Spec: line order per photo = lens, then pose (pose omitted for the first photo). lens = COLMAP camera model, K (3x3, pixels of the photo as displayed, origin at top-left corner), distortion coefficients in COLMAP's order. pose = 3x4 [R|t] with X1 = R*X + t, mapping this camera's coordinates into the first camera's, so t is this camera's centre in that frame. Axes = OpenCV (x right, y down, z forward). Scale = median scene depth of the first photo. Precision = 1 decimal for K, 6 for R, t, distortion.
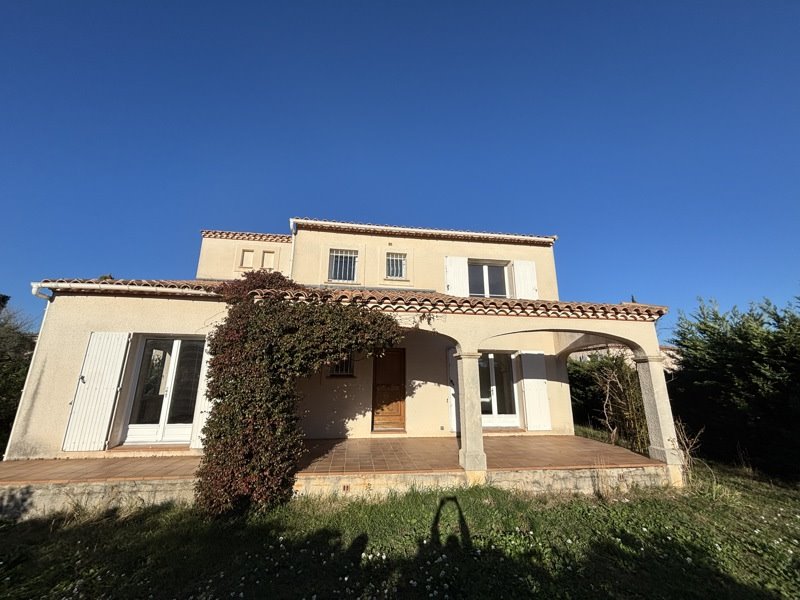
lens RADIAL K [[322.2, 0, 400.5], [0, 322.2, 295.1], [0, 0, 1]] dist [0.002019, 0.000614]
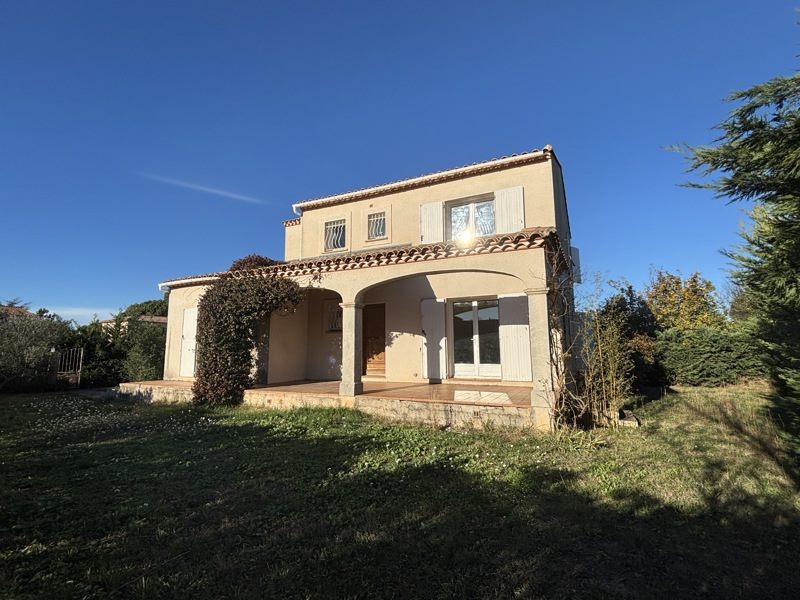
lens RADIAL K [[383.8, 0, 401.5], [0, 383.8, 302.9], [0, 0, 1]] dist [0.016112, -0.000166]
pose [[0.827291, -0.082659, -0.555659, 0.793865], [0.159142, 0.983081, 0.090697, 0.058900], [0.538761, -0.163461, 0.826448, -0.026164]]
